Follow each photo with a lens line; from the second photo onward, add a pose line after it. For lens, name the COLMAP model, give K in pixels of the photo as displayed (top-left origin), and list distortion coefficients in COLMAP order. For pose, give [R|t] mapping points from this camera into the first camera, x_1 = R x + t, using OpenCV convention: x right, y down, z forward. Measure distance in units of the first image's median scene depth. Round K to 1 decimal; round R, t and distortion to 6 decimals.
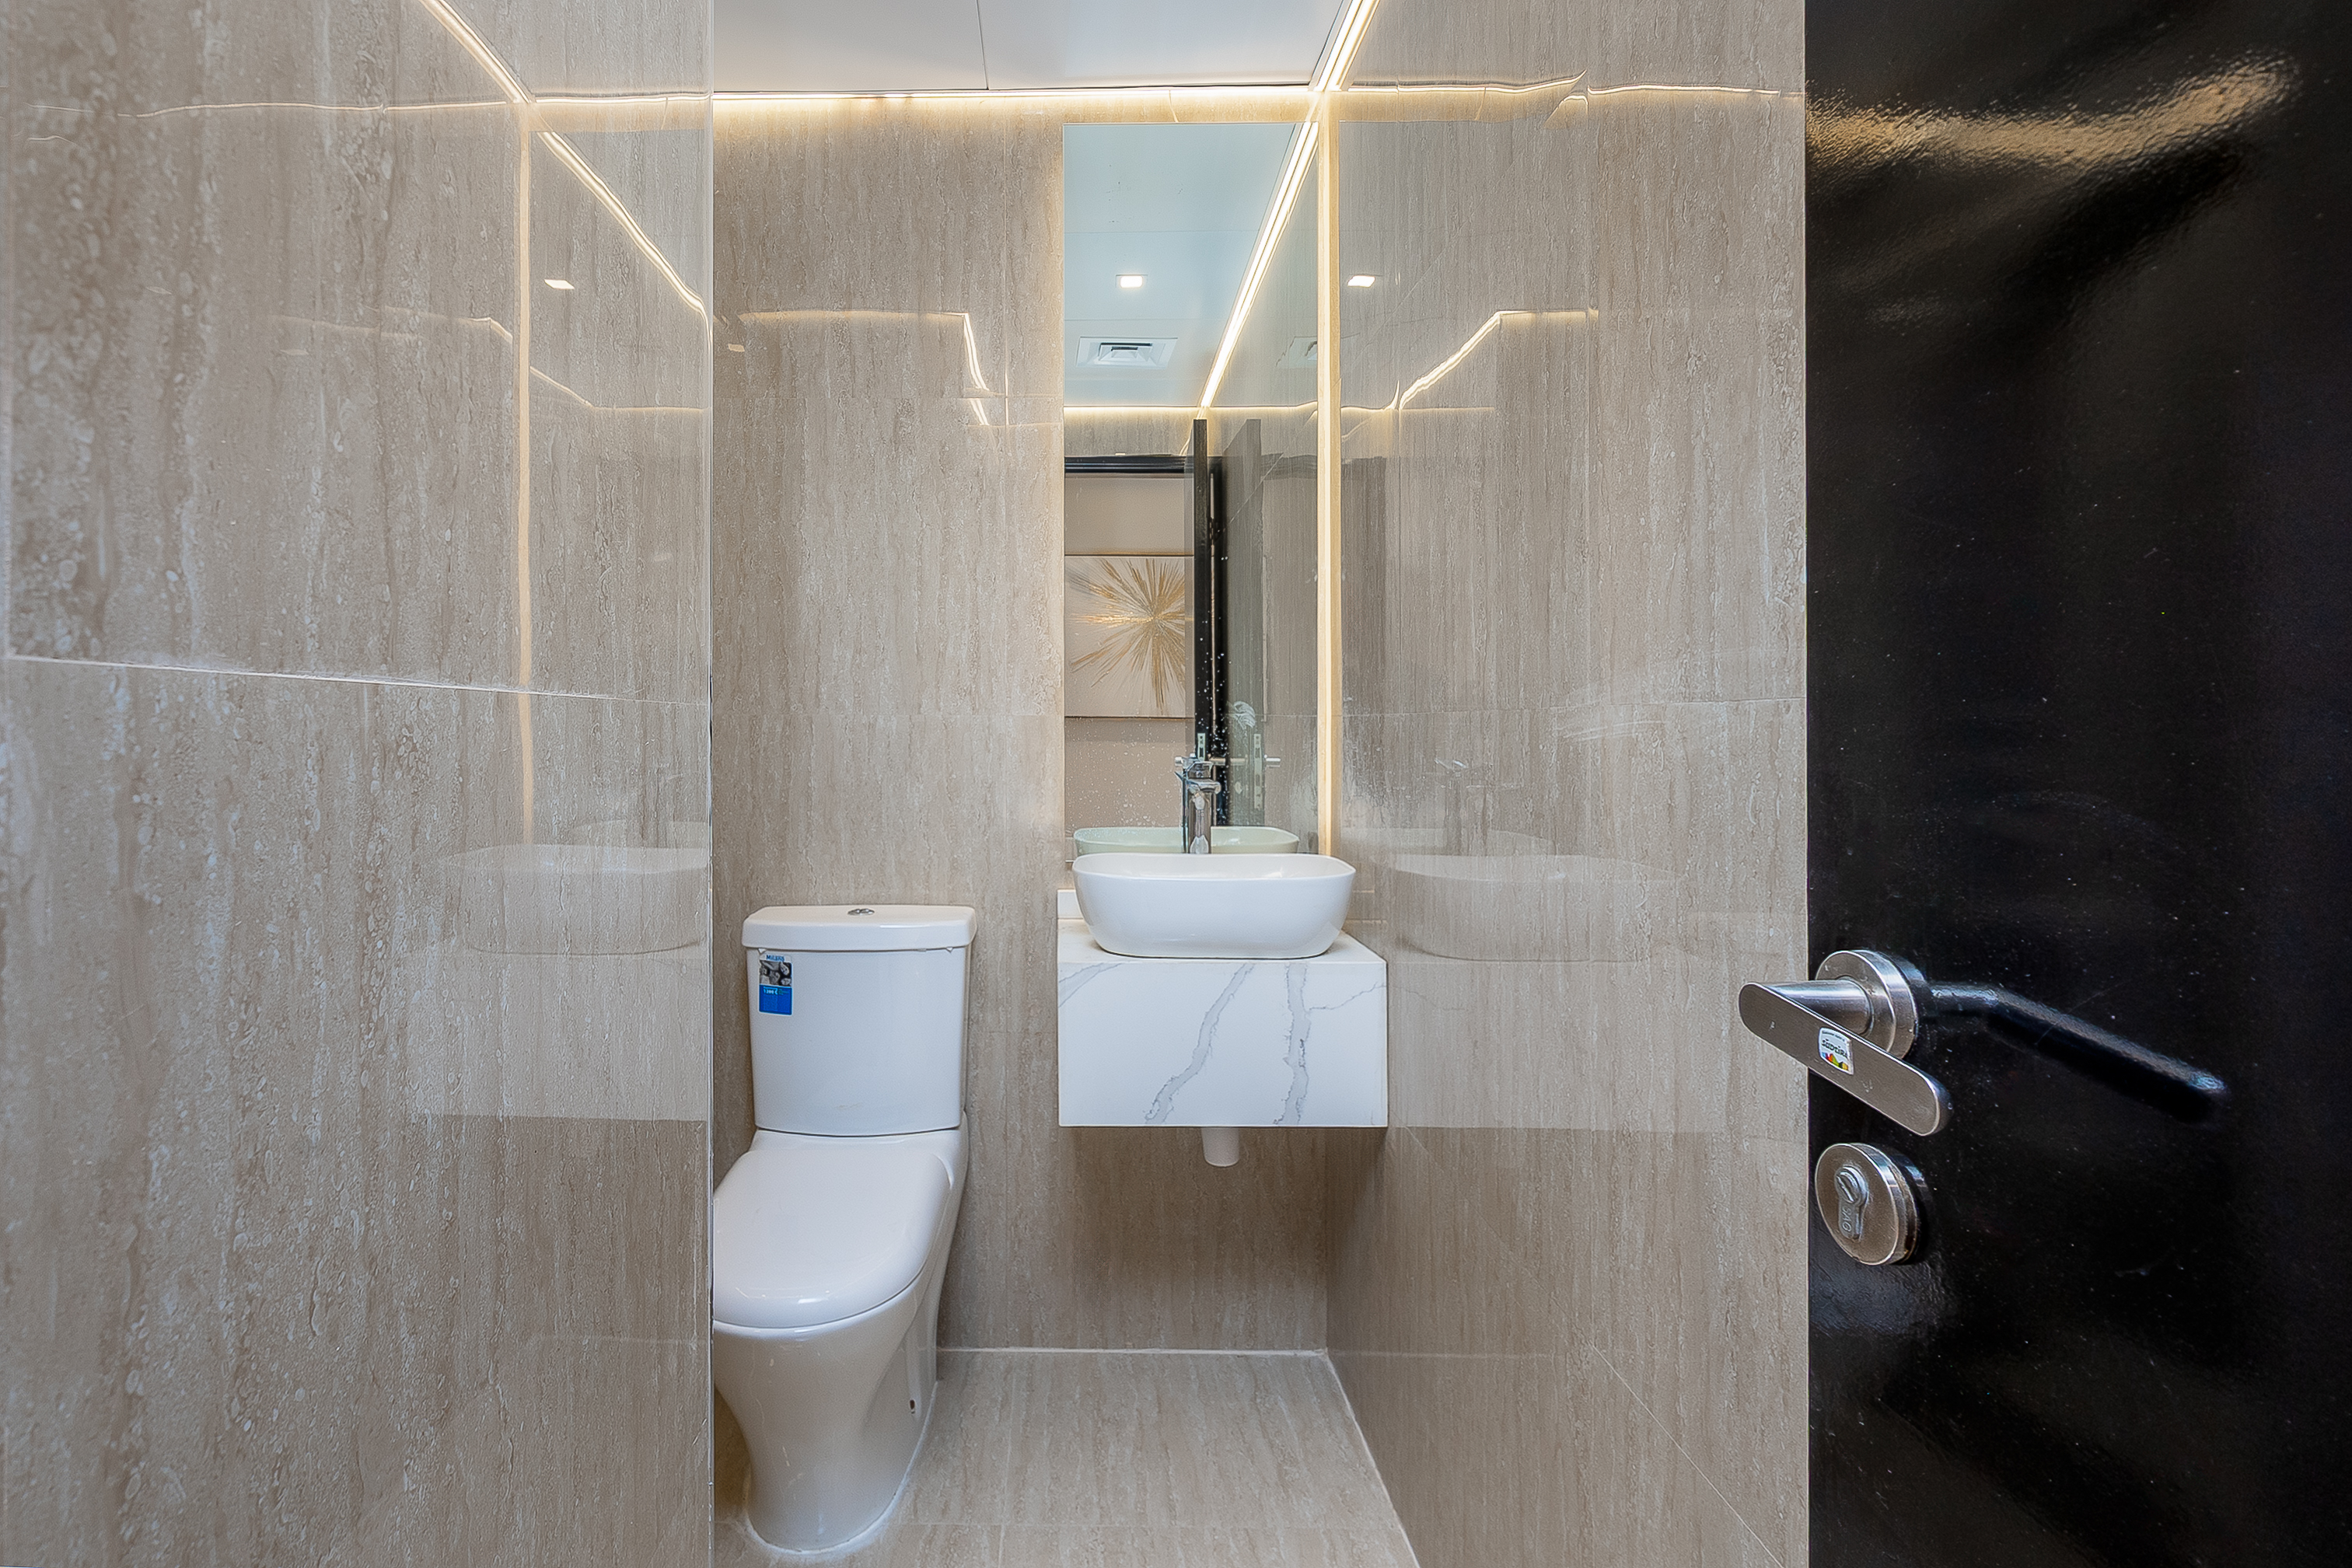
lens RADIAL K [[1103.4, 0, 1176.0], [0, 1103.4, 784.0], [0, 0, 1]] dist [-0.002627, 0.000965]
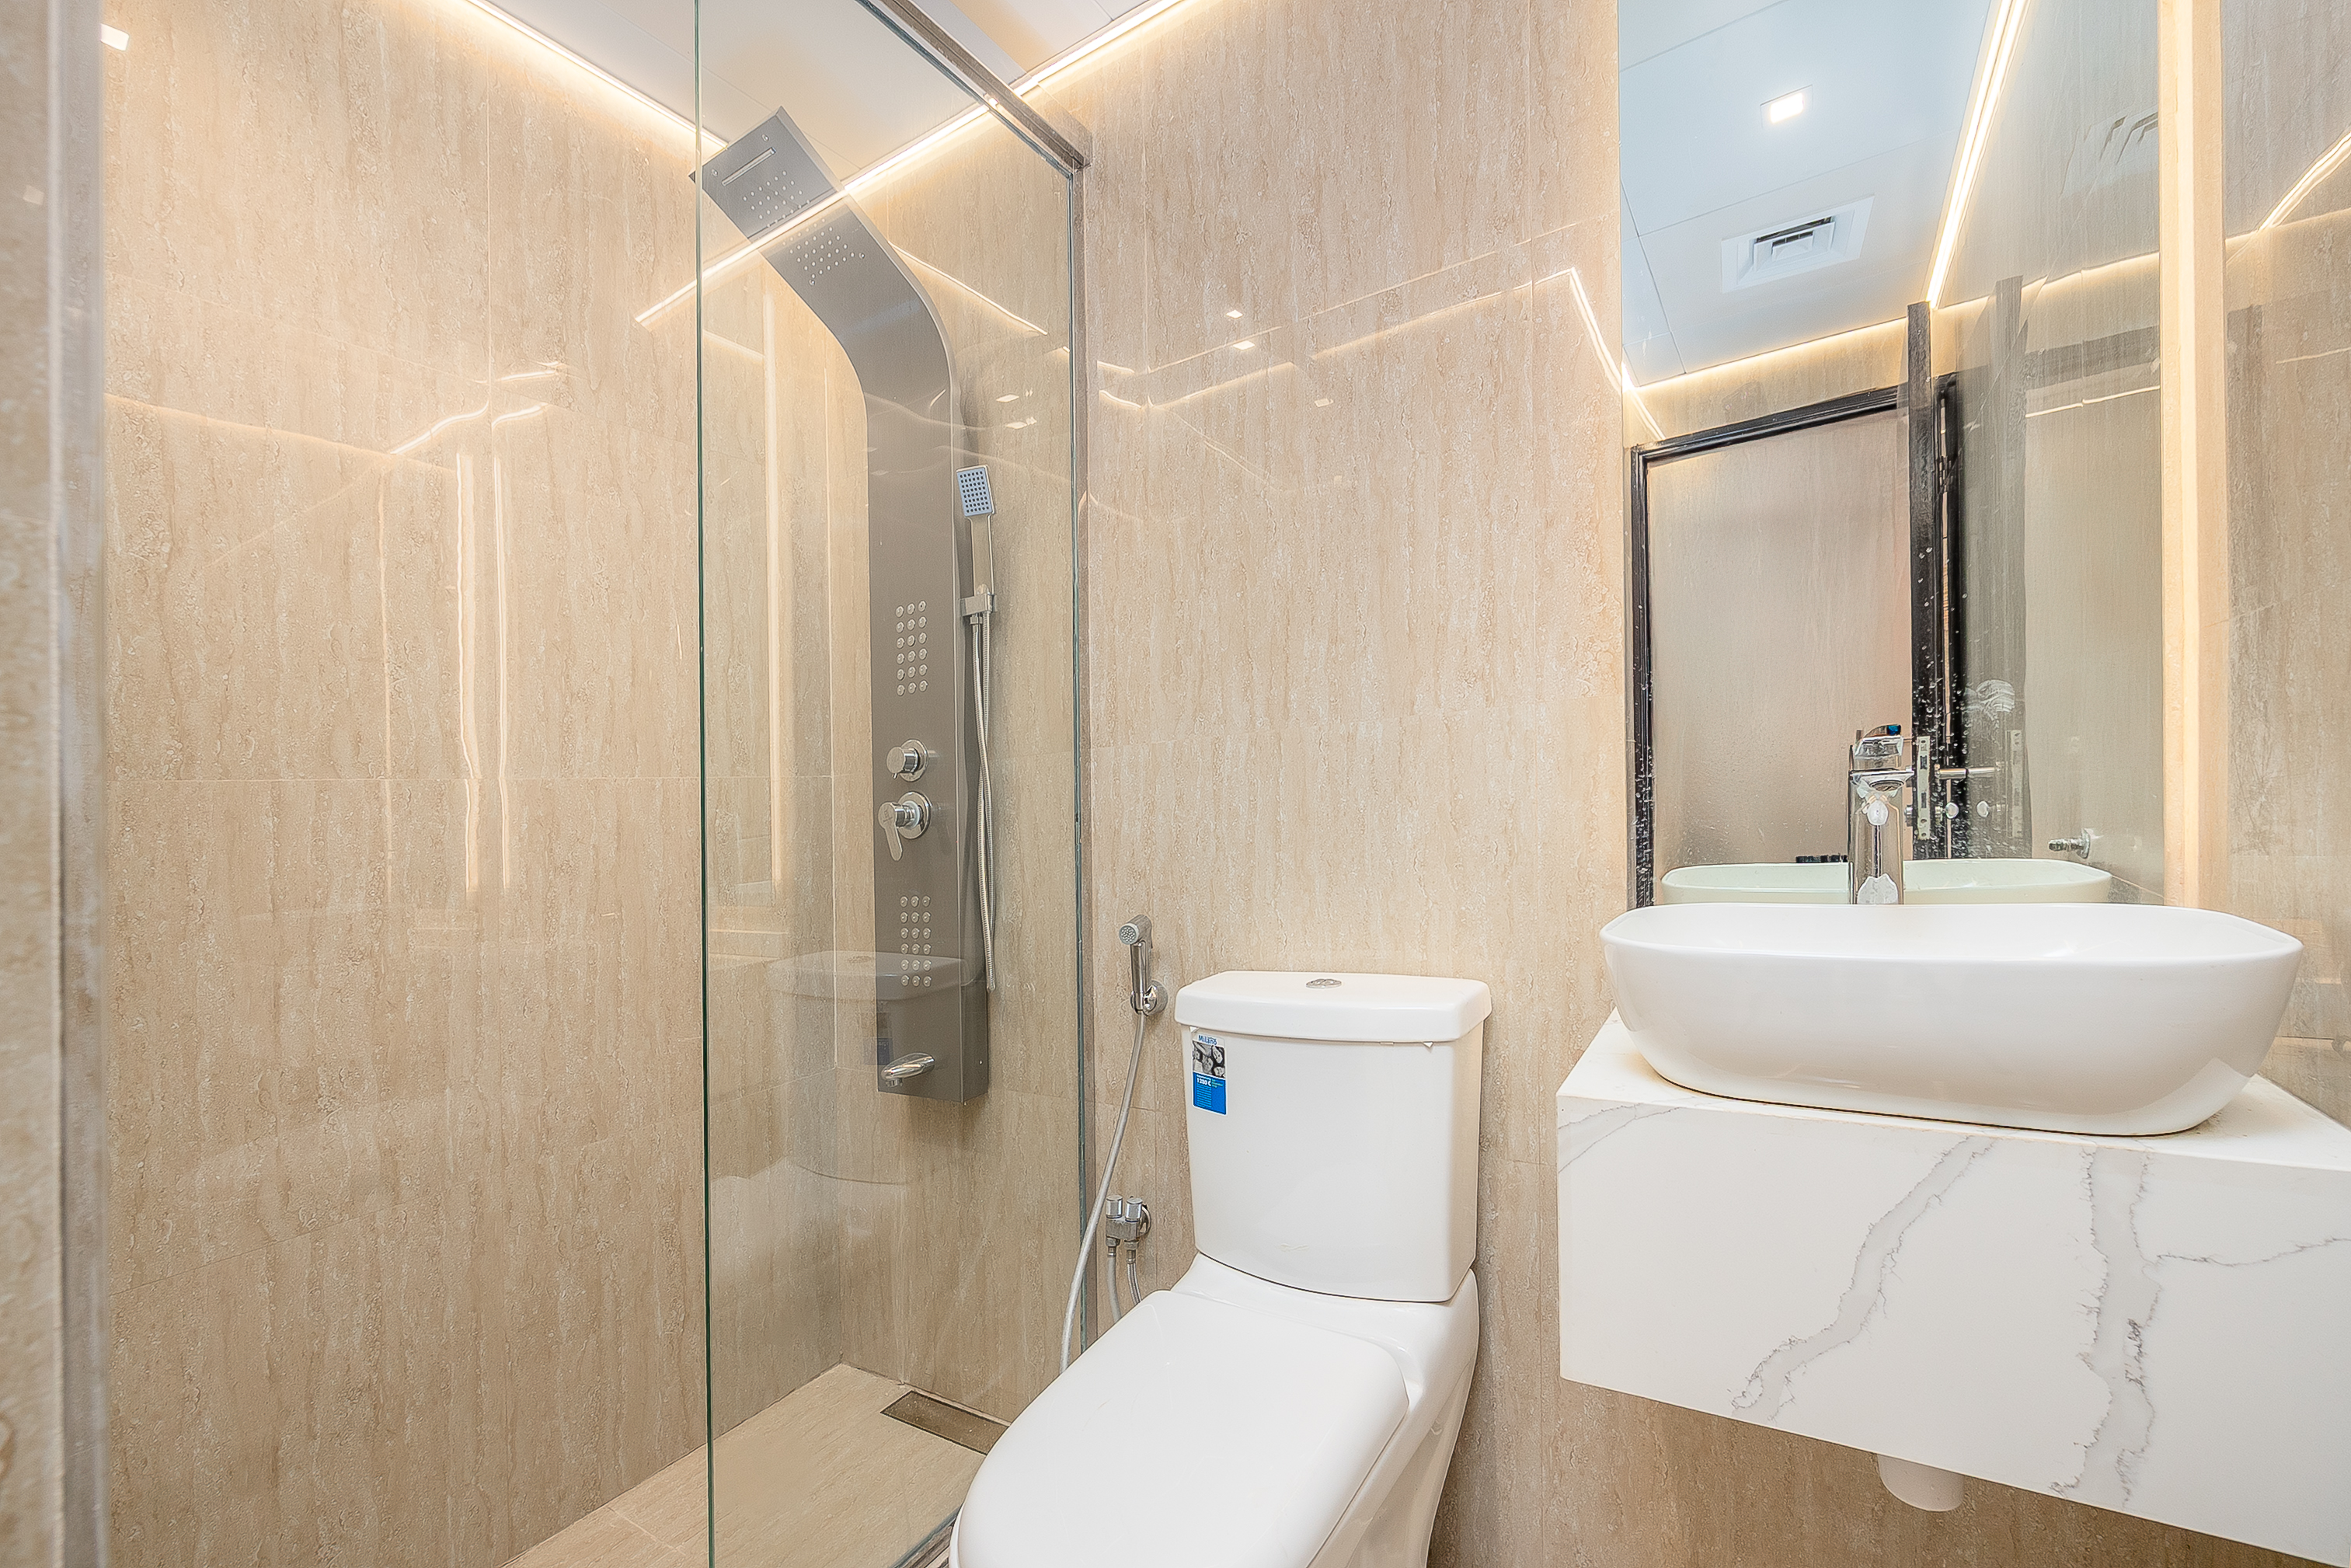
lens RADIAL K [[974.1, 0, 1207.6], [0, 974.1, 896.2], [0, 0, 1]] dist [-0.001473, -0.000794]
pose [[0.810022, -0.008597, -0.586337, 0.035441], [0.041356, 0.998240, 0.042495, 0.024033], [0.584940, -0.058671, 0.808952, 0.394523]]
